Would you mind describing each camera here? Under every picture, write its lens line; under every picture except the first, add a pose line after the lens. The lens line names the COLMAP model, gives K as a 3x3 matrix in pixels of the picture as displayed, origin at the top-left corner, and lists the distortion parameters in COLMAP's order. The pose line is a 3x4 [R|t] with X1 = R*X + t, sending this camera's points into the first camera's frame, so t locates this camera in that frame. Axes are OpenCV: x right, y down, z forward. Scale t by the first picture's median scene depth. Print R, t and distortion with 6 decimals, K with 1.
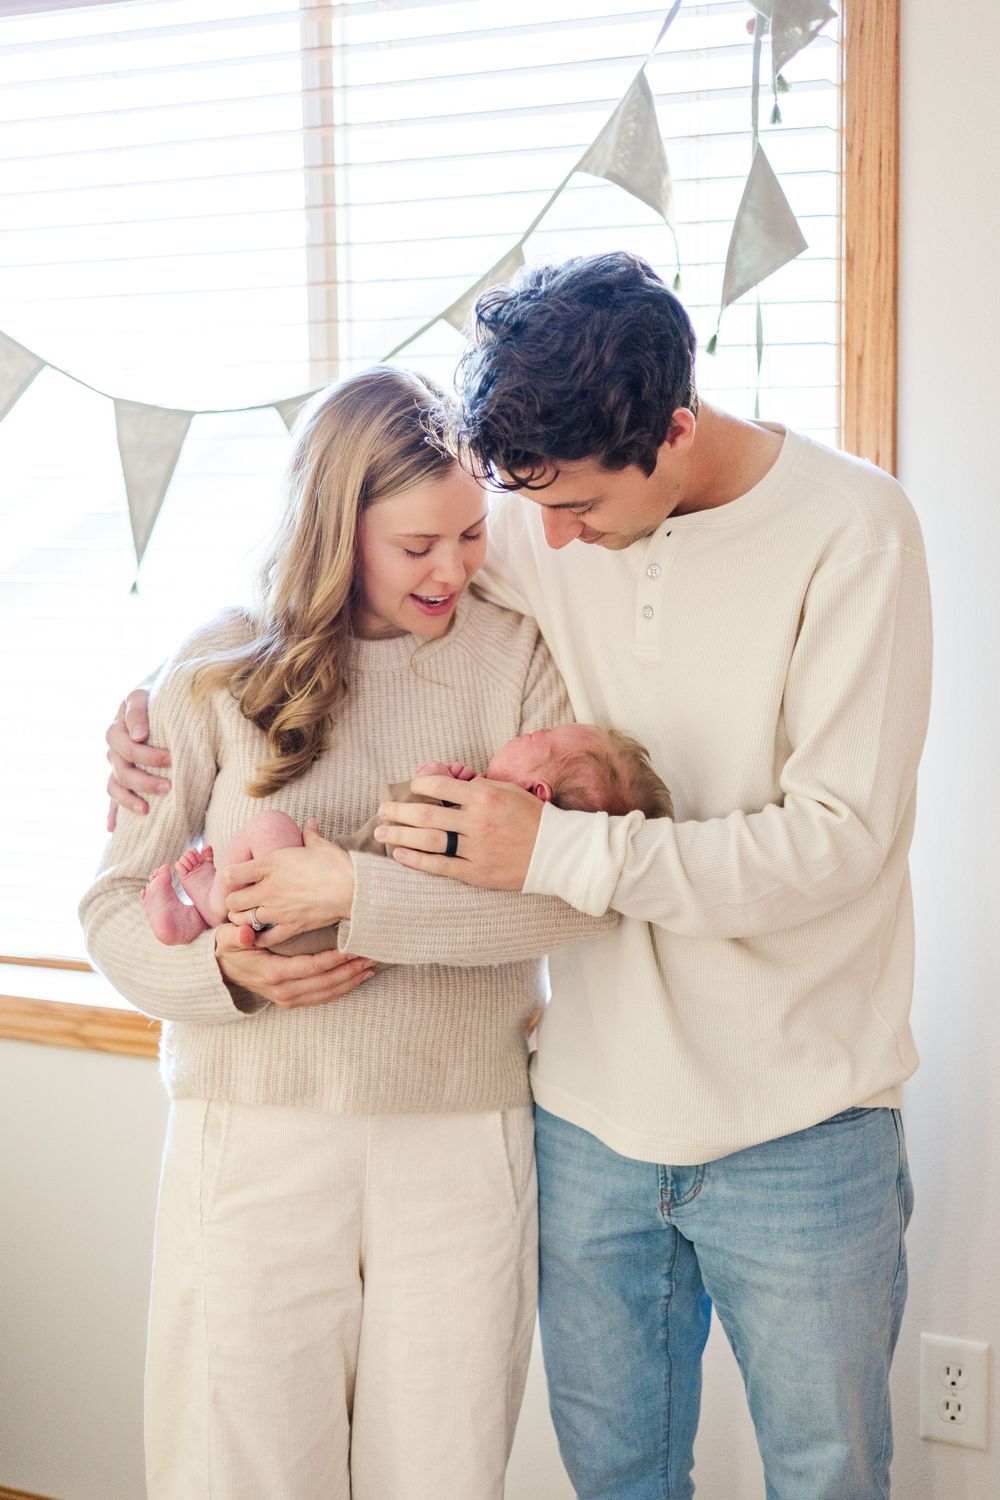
lens RADIAL K [[2110.7, 0, 533.7], [0, 2110.7, 748.8], [0, 0, 1]] dist [-0.027985, 0.014325]
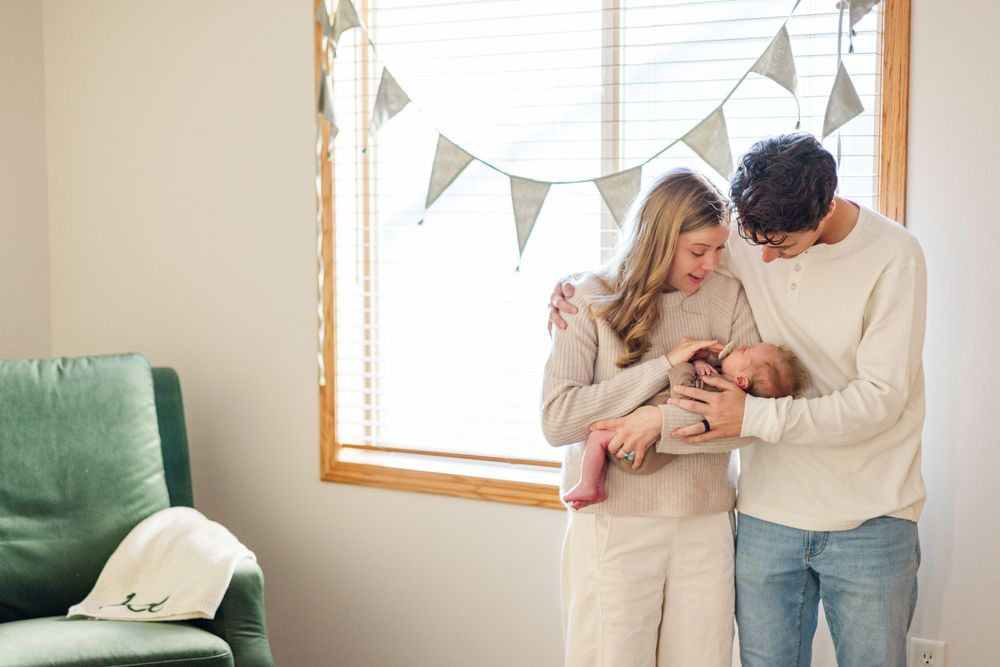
lens RADIAL K [[1407.2, 0, 500.0], [0, 1407.2, 333.5], [0, 0, 1]] dist [-0.027985, 0.014325]
pose [[0.998701, 0.013944, -0.049007, -0.161549], [-0.015290, 0.999513, -0.027203, 0.026821], [0.048604, 0.027917, 0.998428, -0.405517]]
